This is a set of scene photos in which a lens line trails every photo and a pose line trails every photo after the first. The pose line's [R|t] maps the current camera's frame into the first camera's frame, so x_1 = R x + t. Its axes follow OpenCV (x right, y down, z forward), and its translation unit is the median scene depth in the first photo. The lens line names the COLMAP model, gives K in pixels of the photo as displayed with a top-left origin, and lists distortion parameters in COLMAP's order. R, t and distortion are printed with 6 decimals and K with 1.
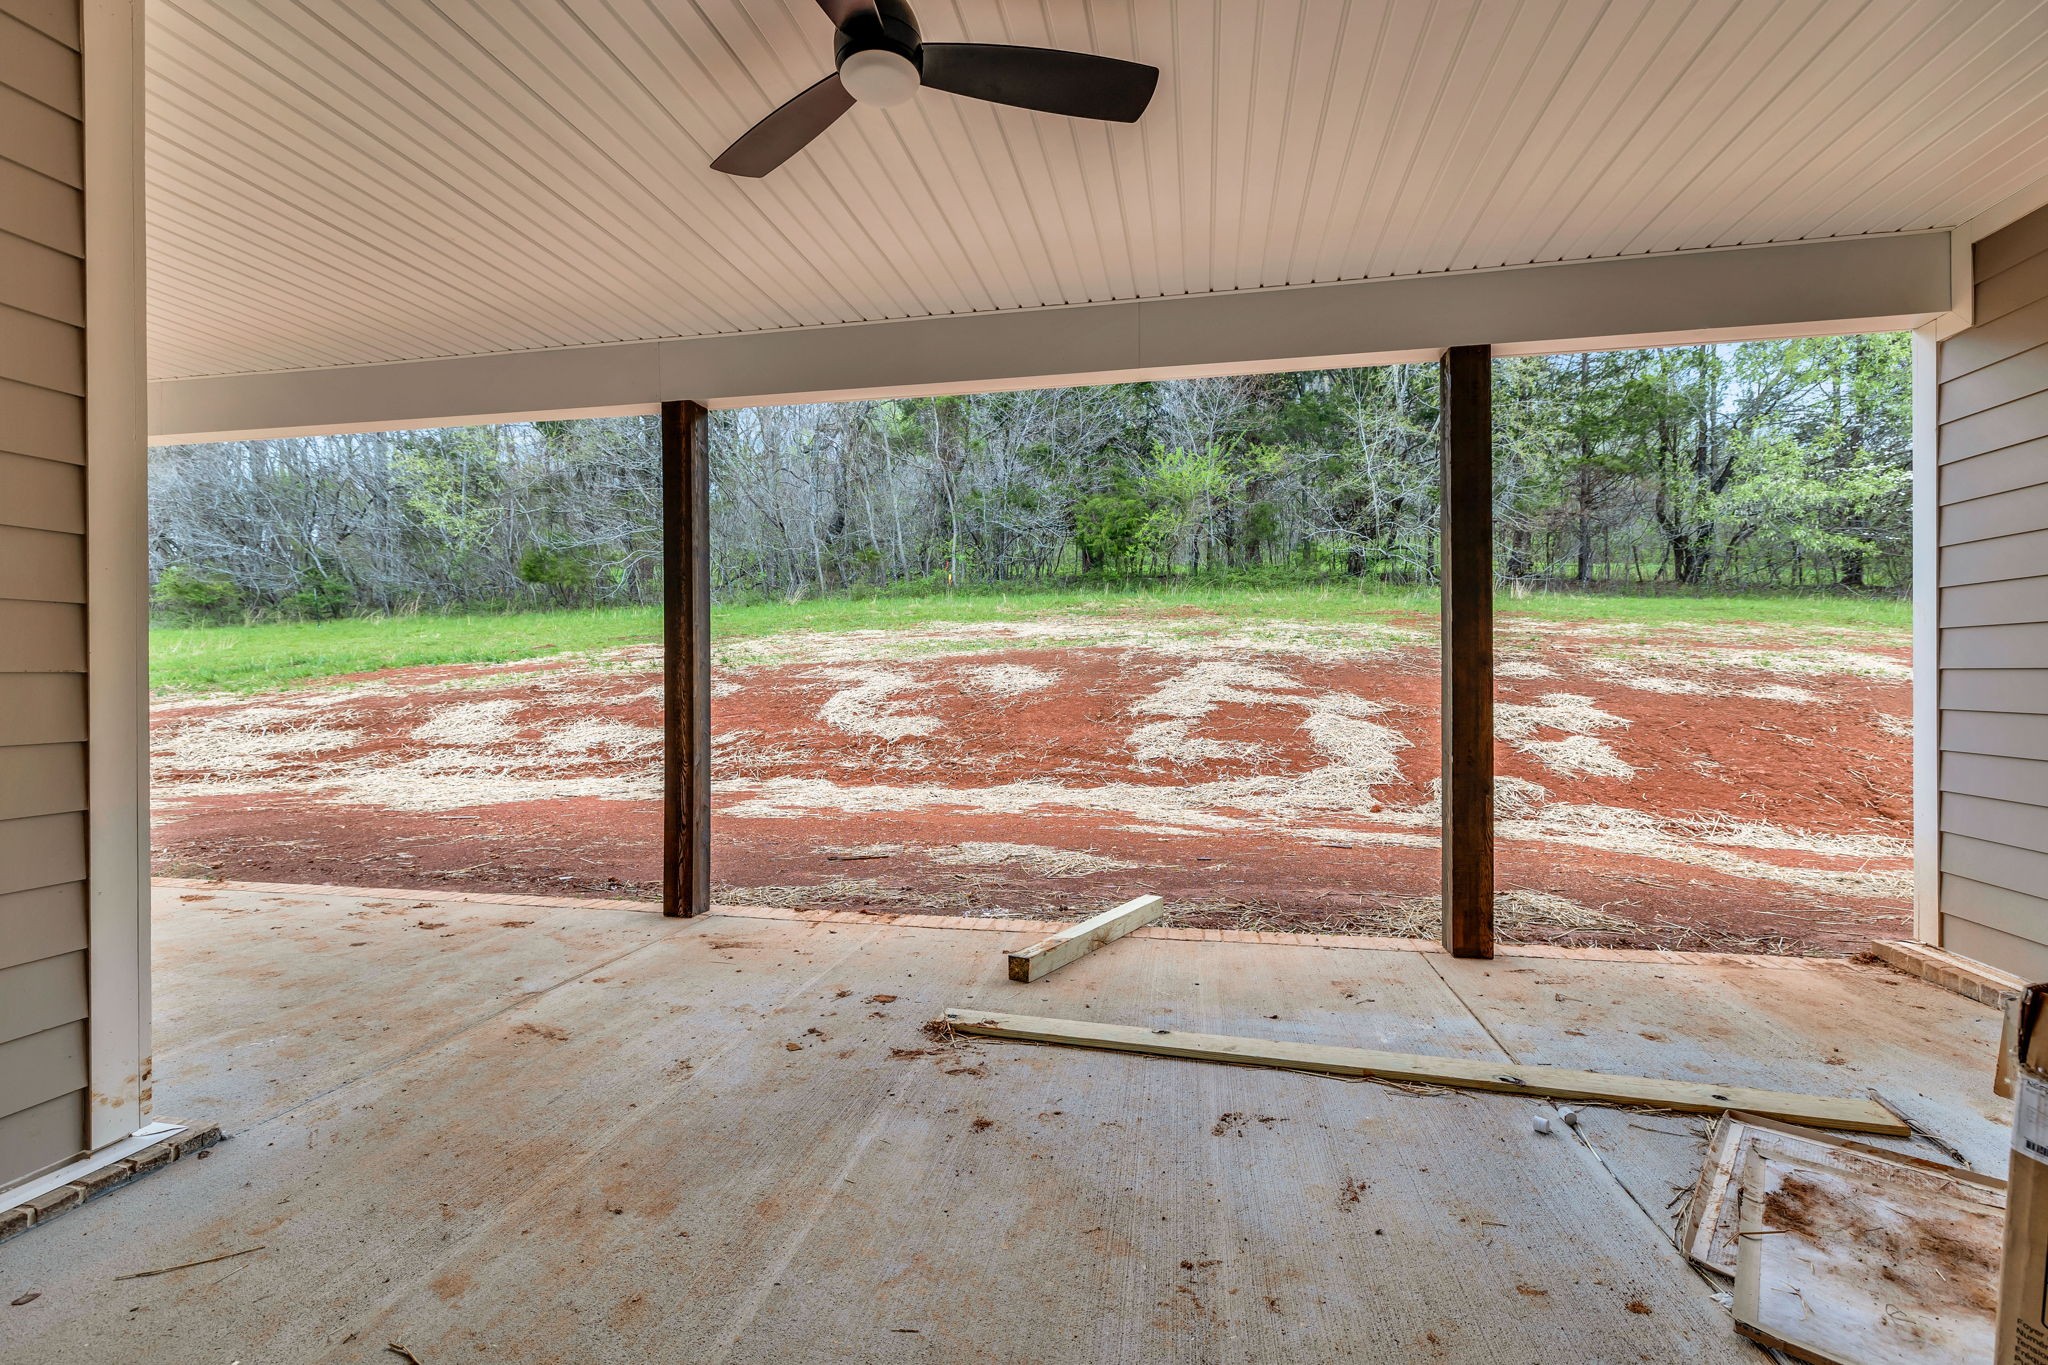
lens RADIAL K [[841.2, 0, 1030.4], [0, 841.2, 679.8], [0, 0, 1]] dist [0.001667, 0.000030]
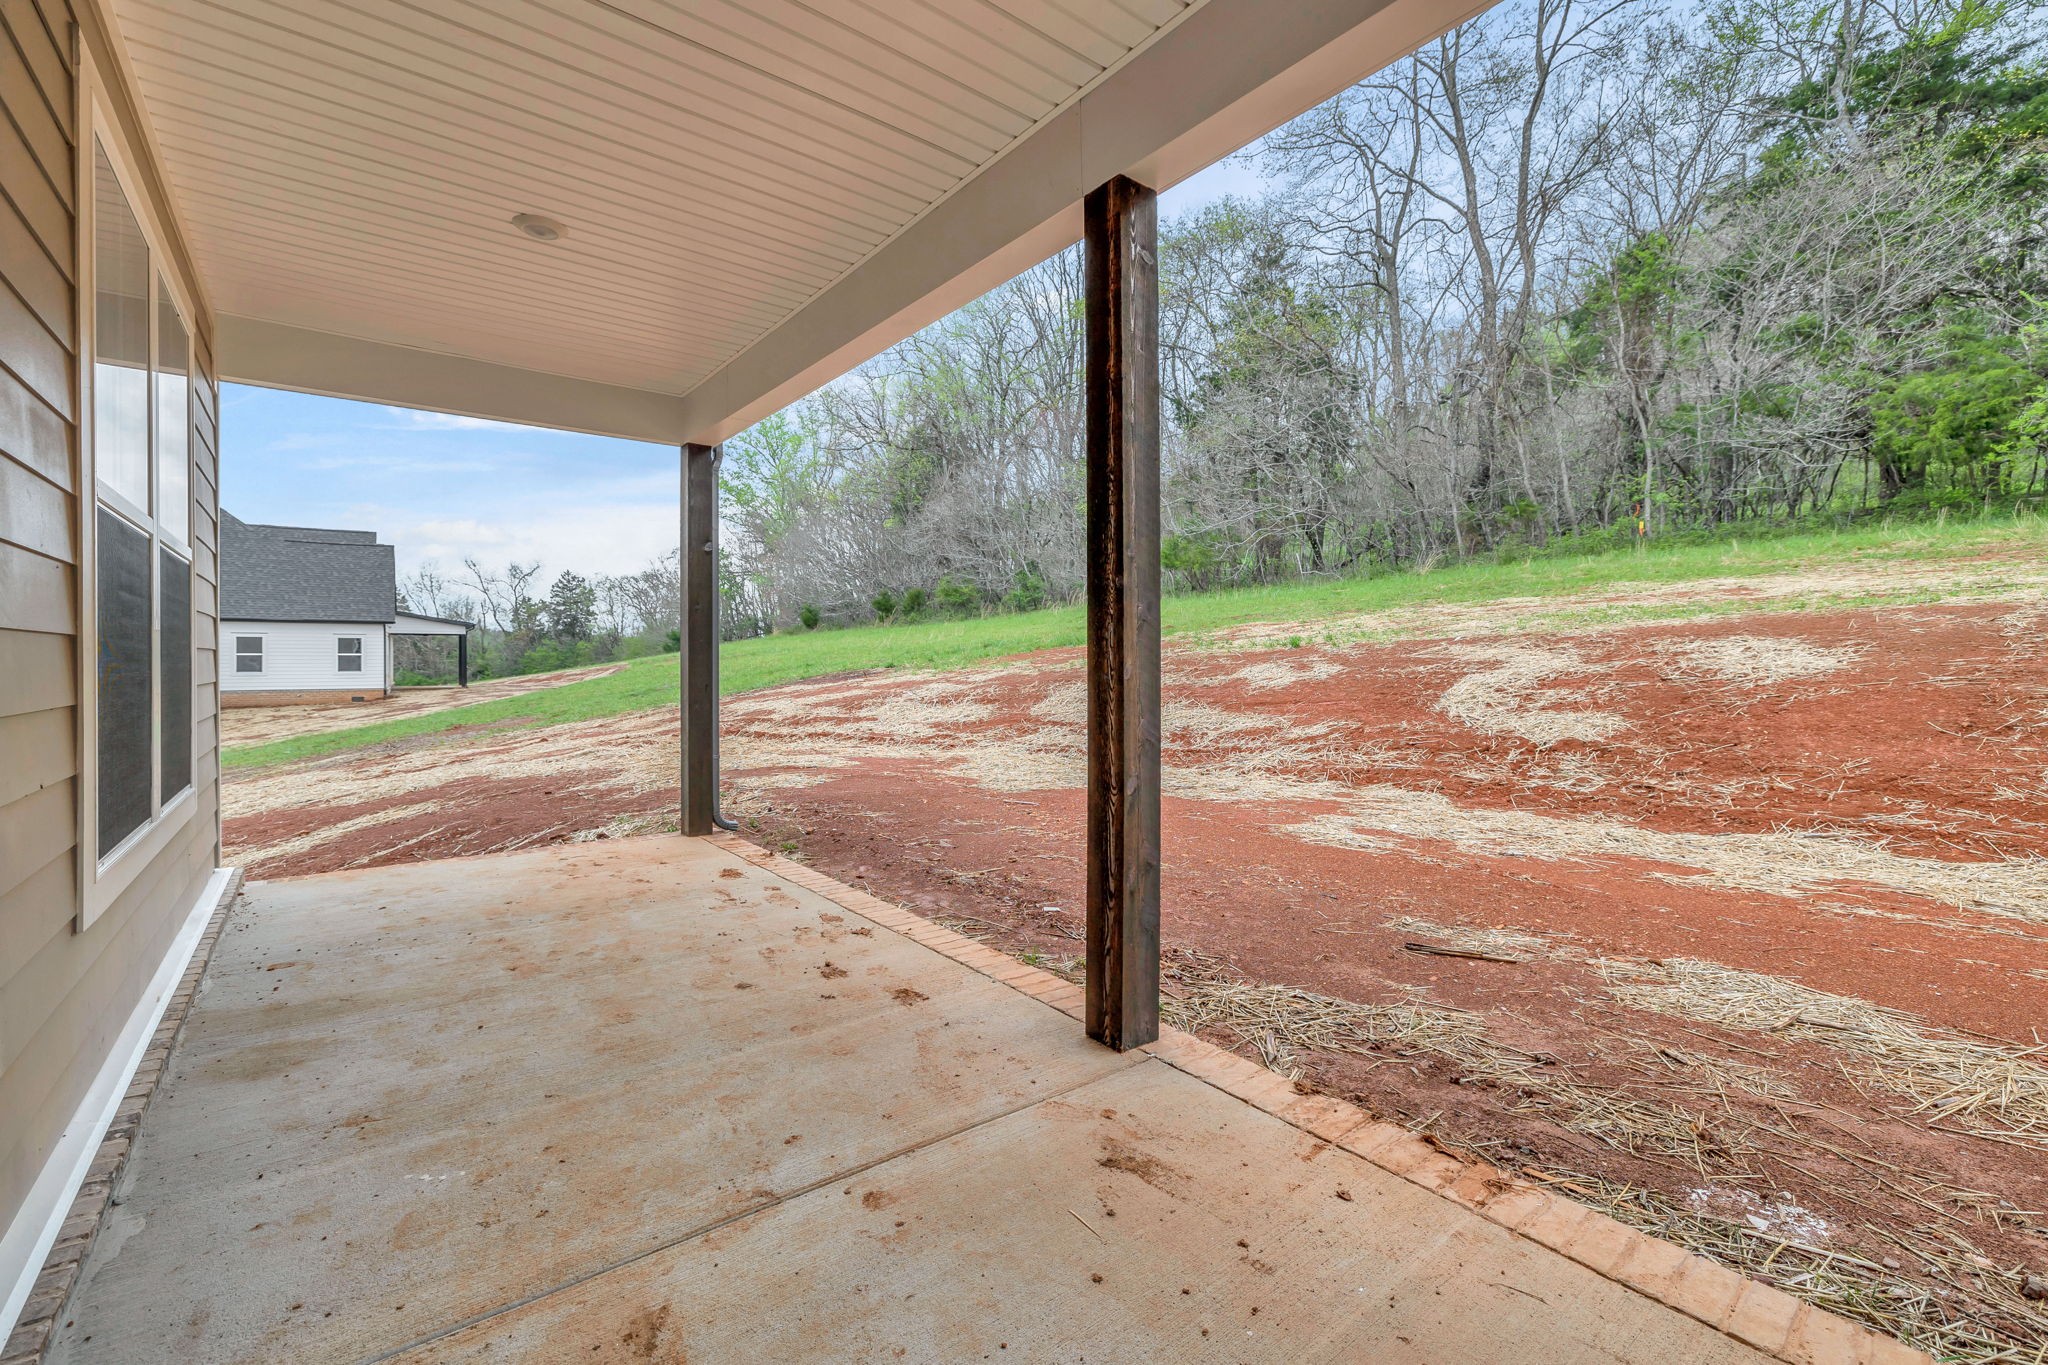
lens RADIAL K [[888.2, 0, 1039.7], [0, 888.2, 660.9], [0, 0, 1]] dist [-0.000677, 0.000437]
pose [[0.771111, 0.002249, -0.636697, -0.016375], [-0.002899, 0.999996, 0.000020, 0.002661], [0.636694, 0.001830, 0.771114, 0.154825]]
